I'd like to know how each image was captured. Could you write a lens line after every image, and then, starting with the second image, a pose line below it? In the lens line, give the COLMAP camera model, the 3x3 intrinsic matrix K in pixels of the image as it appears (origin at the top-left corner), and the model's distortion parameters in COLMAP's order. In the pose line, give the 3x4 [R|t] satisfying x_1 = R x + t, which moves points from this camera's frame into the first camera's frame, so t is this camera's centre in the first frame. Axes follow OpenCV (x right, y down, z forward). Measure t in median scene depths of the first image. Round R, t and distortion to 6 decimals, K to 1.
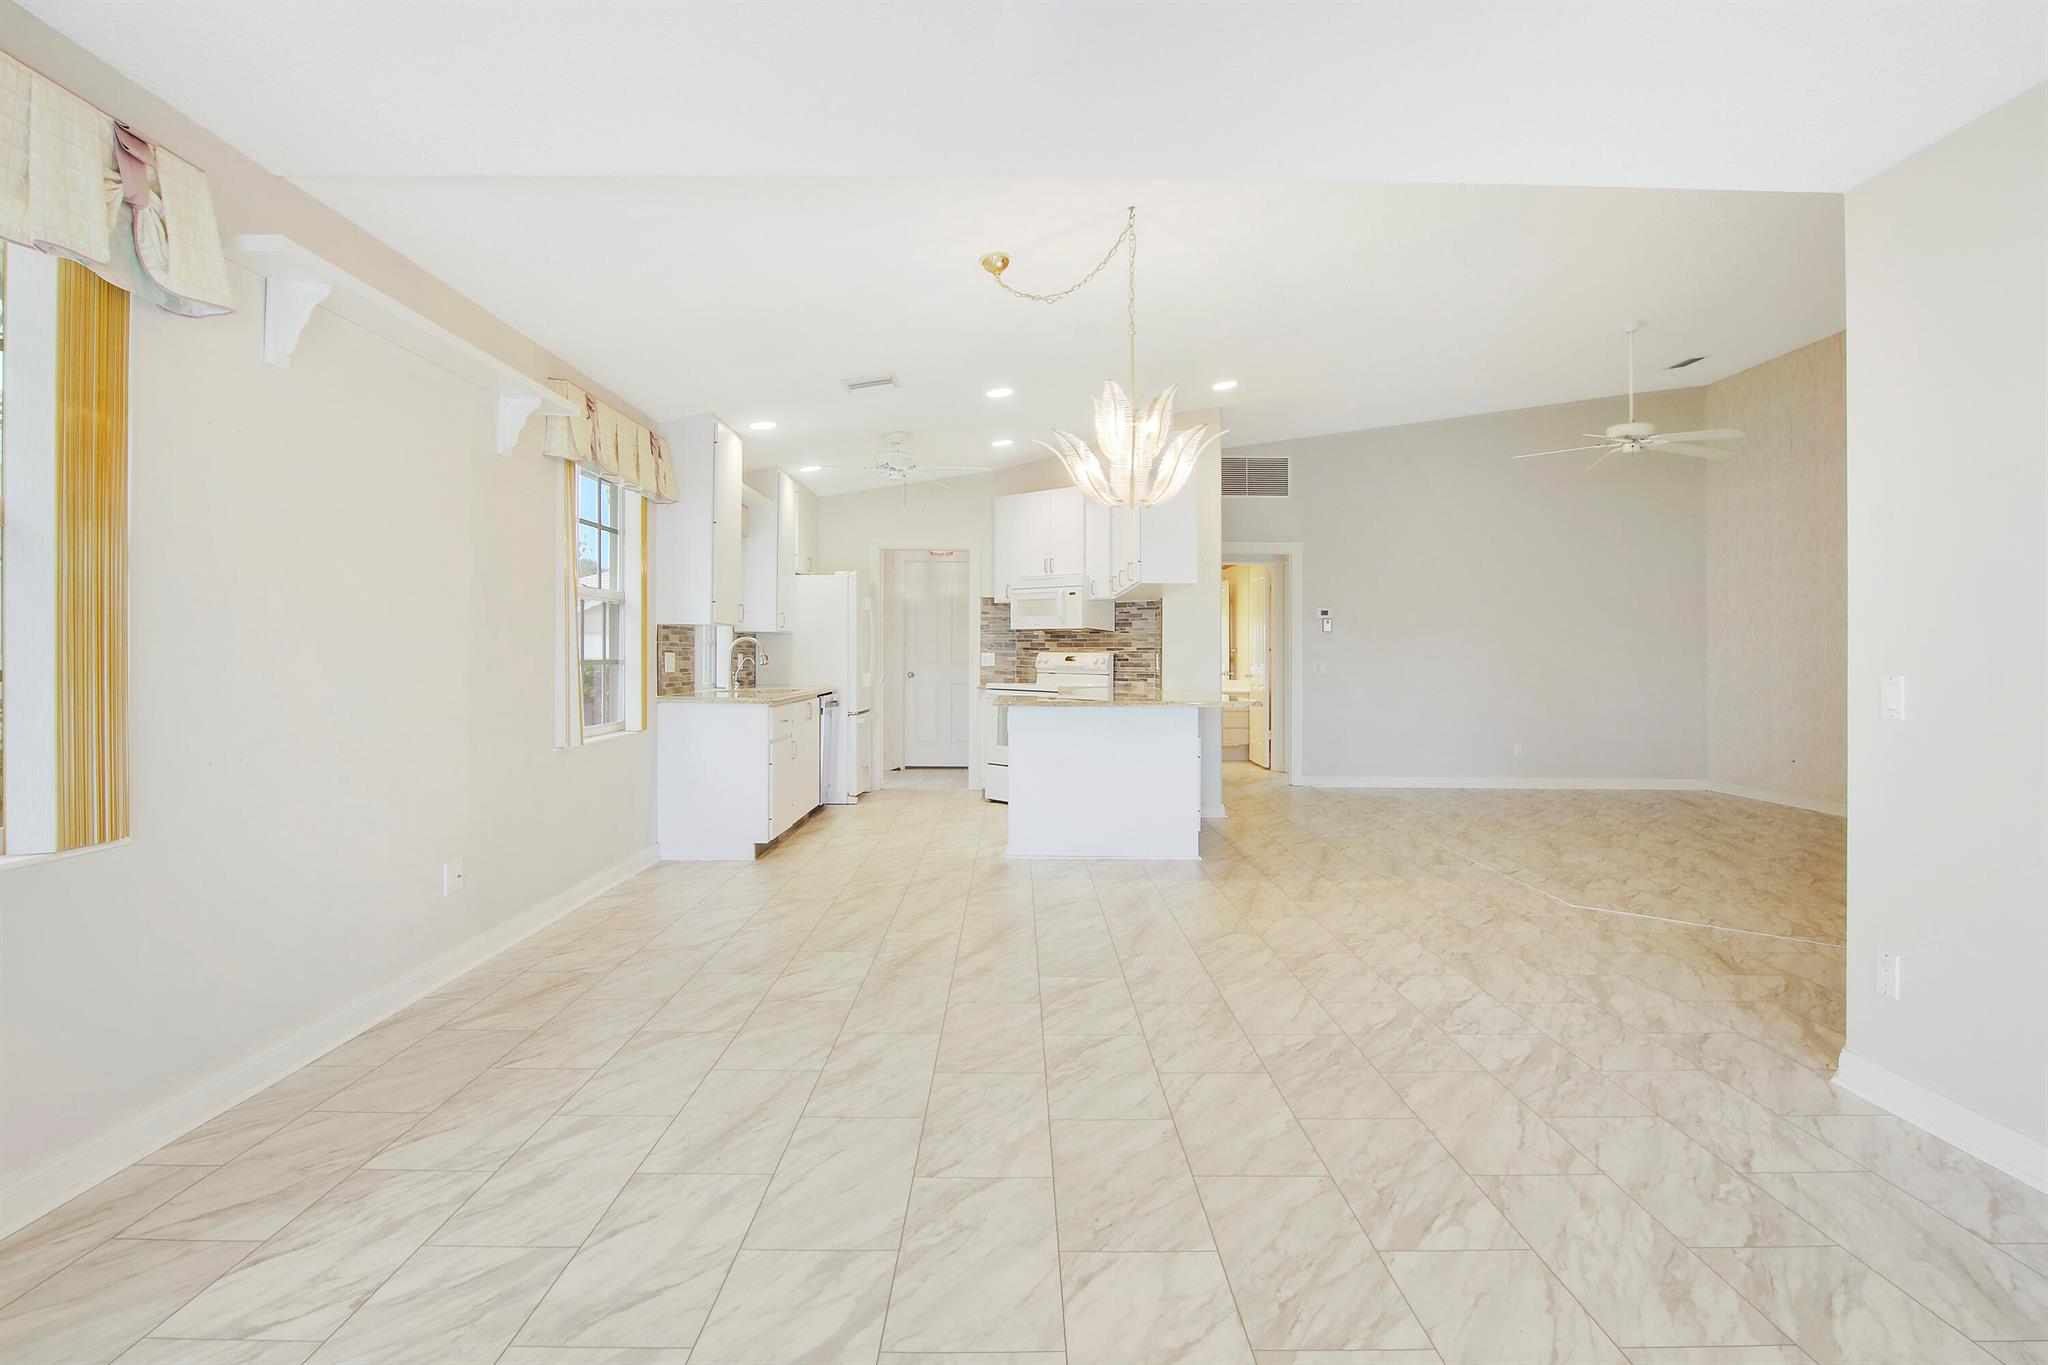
lens RADIAL K [[1091.8, 0, 1018.2], [0, 1091.8, 684.0], [0, 0, 1]] dist [-0.025422, 0.003790]
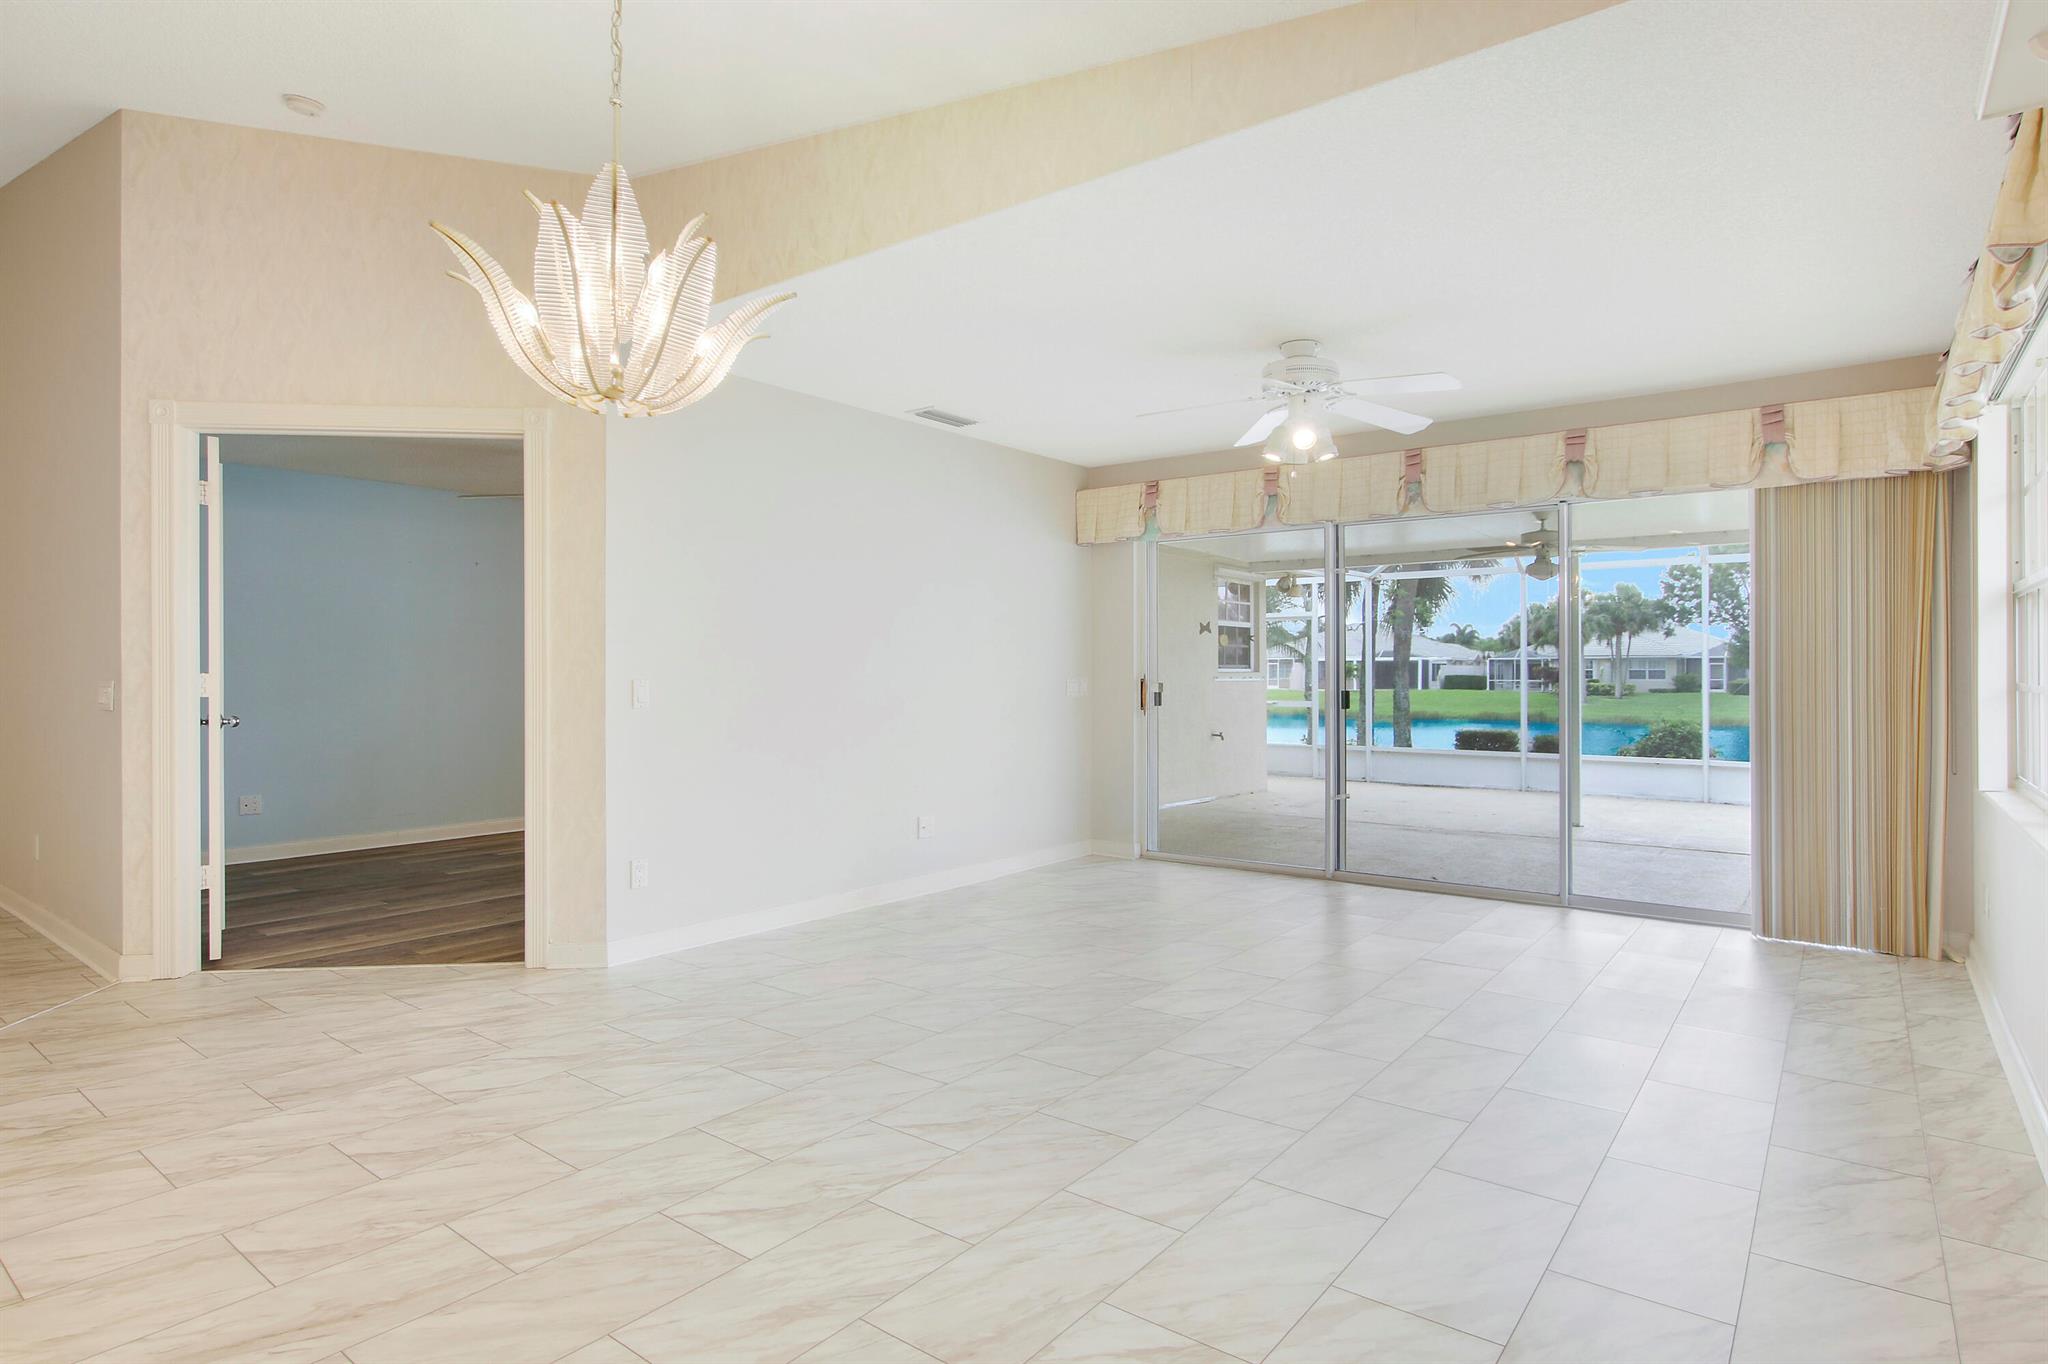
lens RADIAL K [[1091.8, 0, 1032.0], [0, 1091.8, 683.9], [0, 0, 1]] dist [-0.025422, 0.003790]
pose [[-0.791255, -0.012275, 0.611362, -0.437325], [0.011803, 0.999306, 0.035341, -0.038031], [-0.611372, 0.035180, -0.790561, 1.394075]]
